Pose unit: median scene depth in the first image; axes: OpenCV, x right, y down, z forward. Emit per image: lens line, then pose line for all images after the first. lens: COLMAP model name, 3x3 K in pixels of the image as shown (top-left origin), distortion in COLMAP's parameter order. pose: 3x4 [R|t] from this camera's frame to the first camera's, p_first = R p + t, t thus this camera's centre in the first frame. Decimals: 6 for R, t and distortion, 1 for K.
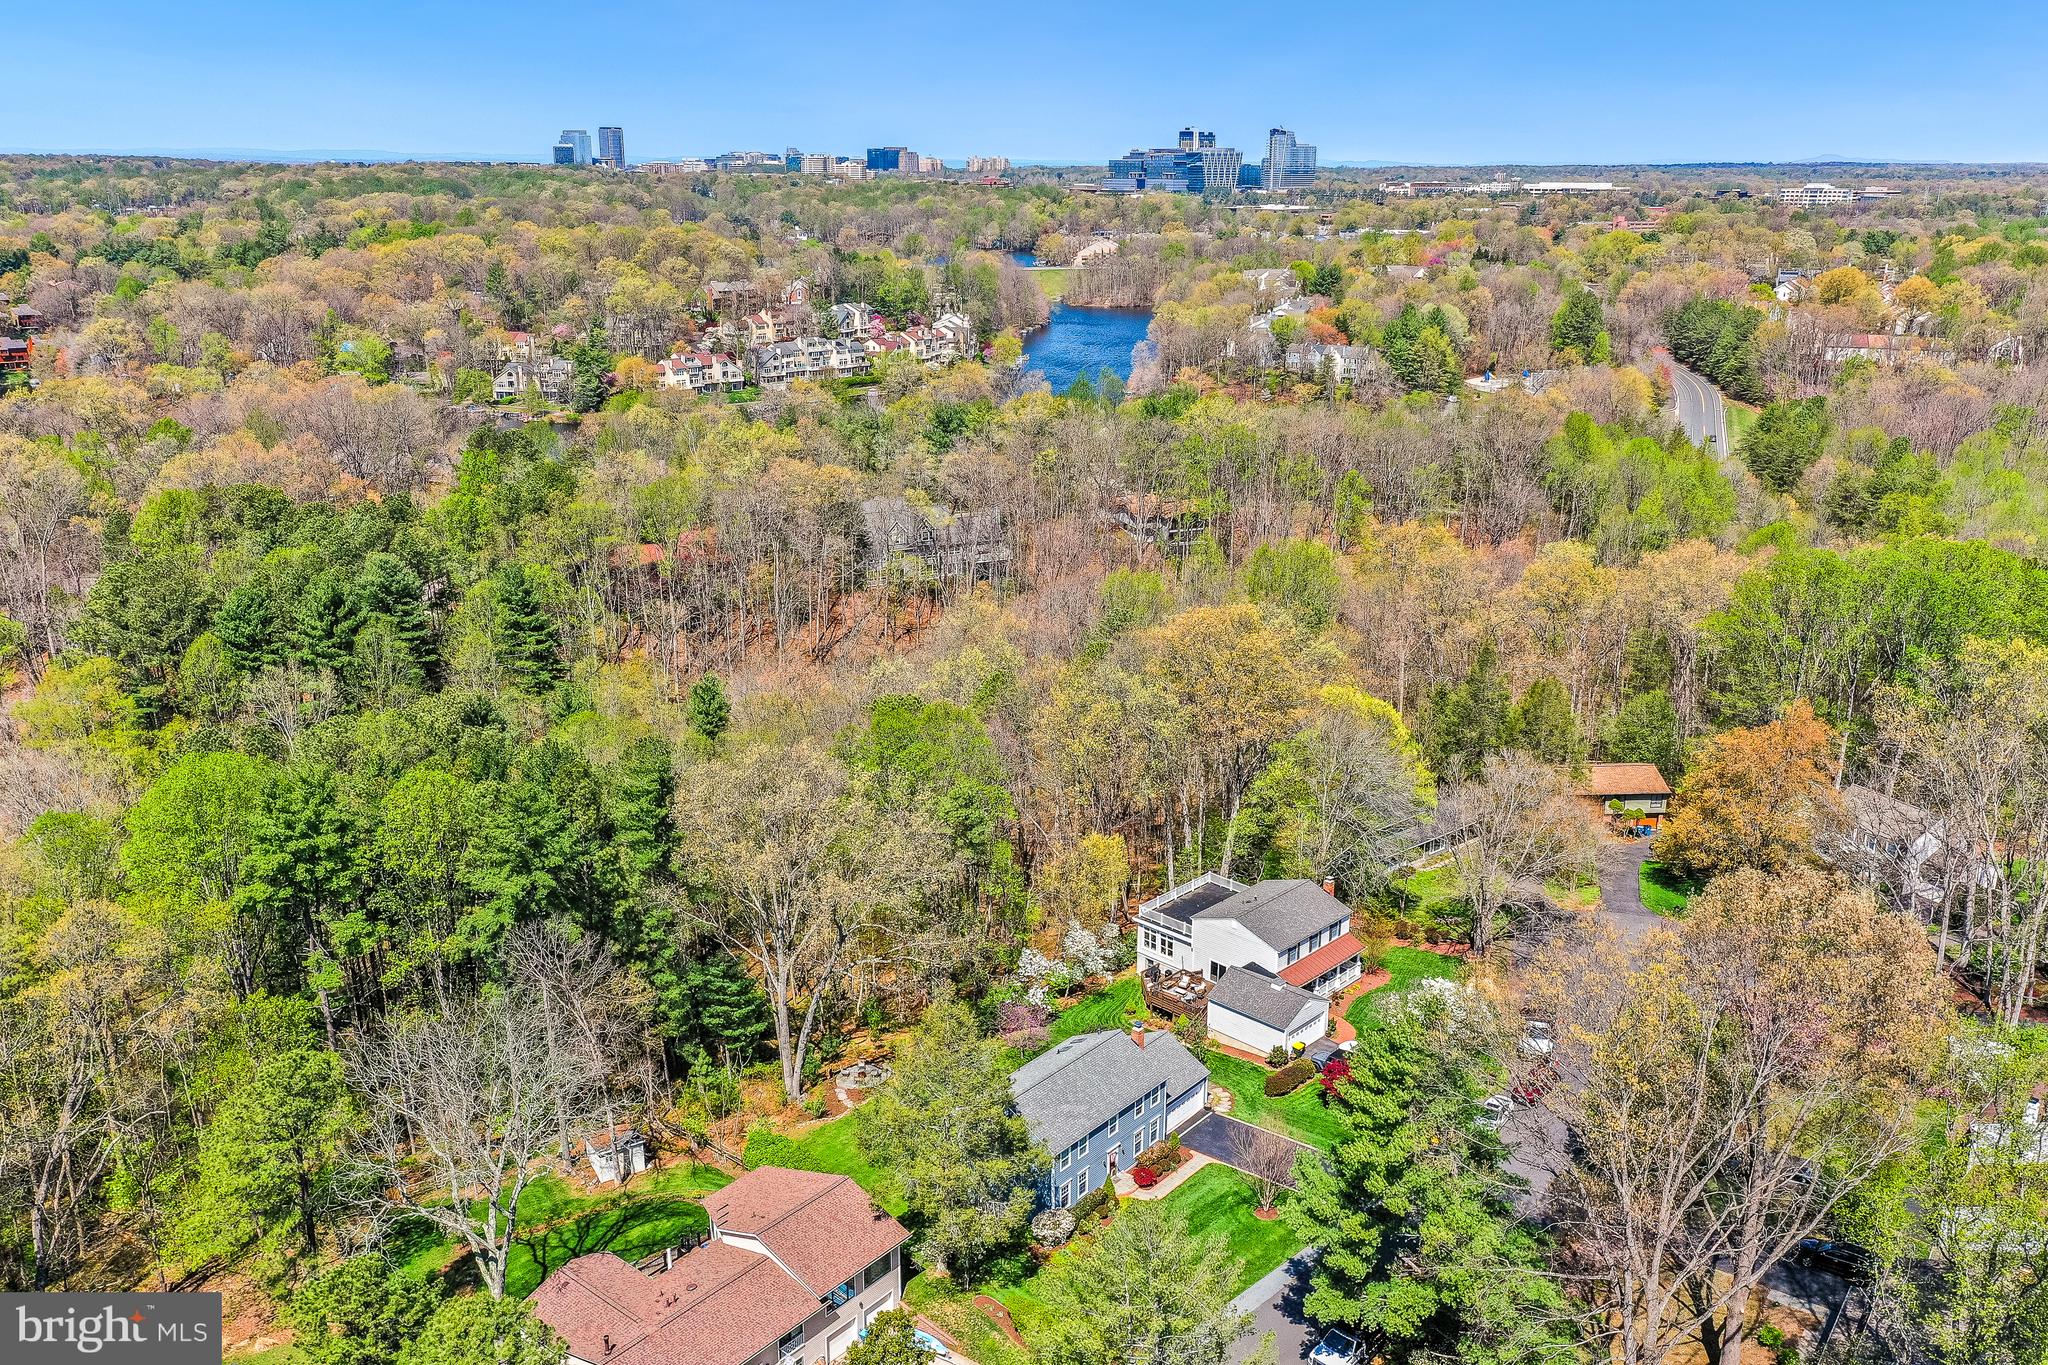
lens RADIAL K [[1633.2, 0, 1024.0], [0, 1633.2, 682.5], [0, 0, 1]] dist [0.017259, 0.000543]
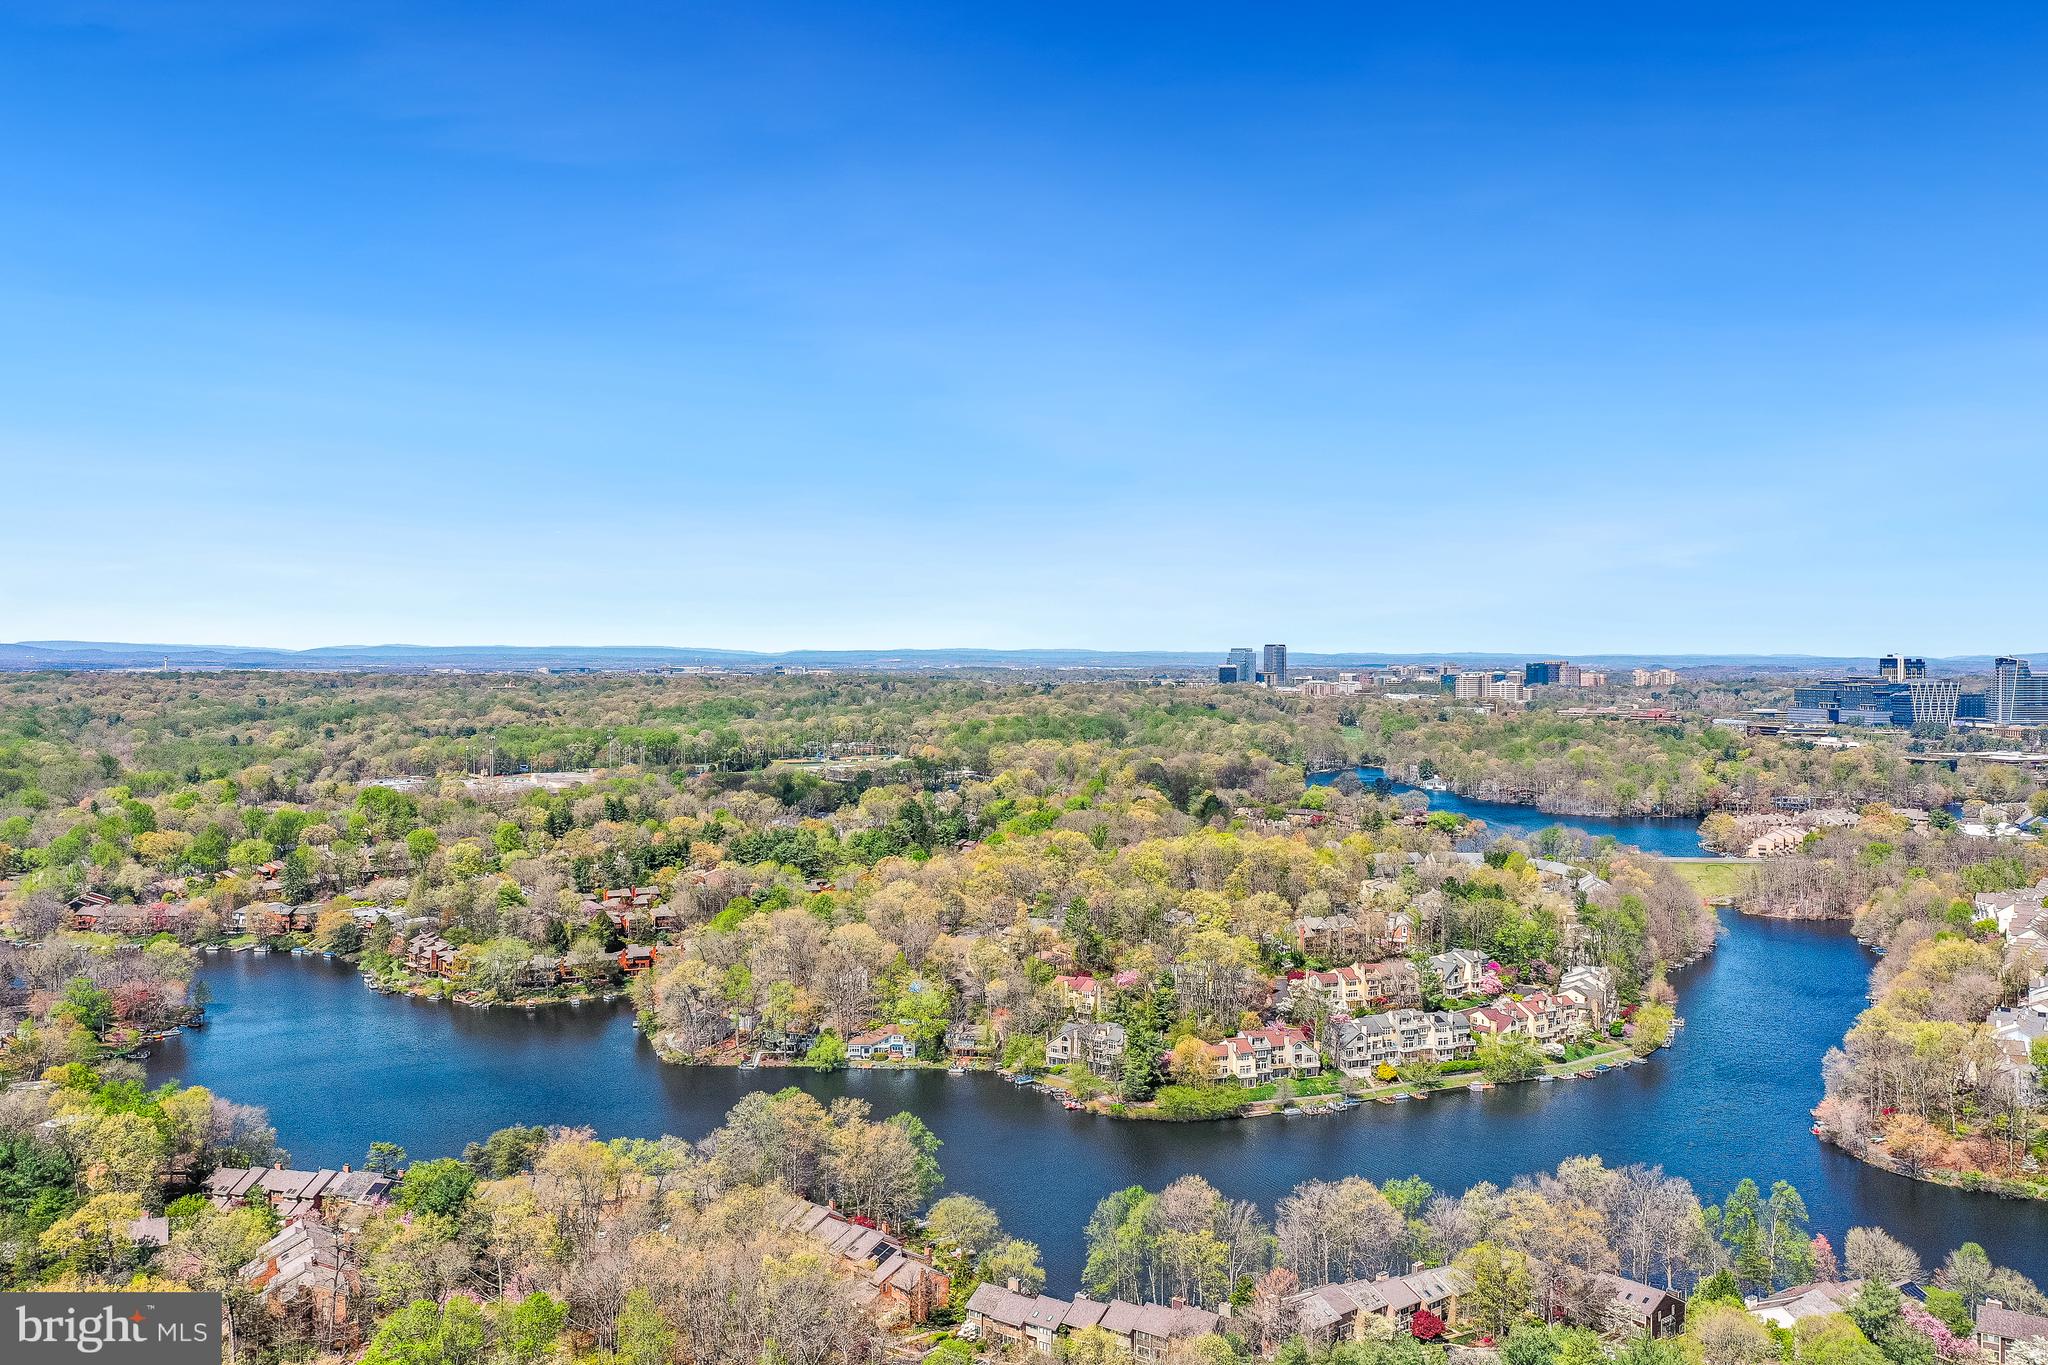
lens RADIAL K [[1633.2, 0, 1024.0], [0, 1633.2, 682.5], [0, 0, 1]] dist [0.017259, 0.000543]
pose [[0.924673, 0.006523, -0.380705, 0.009335], [-0.117940, 0.955586, -0.270085, -0.105792], [0.362035, 0.294641, 0.884374, 0.102524]]
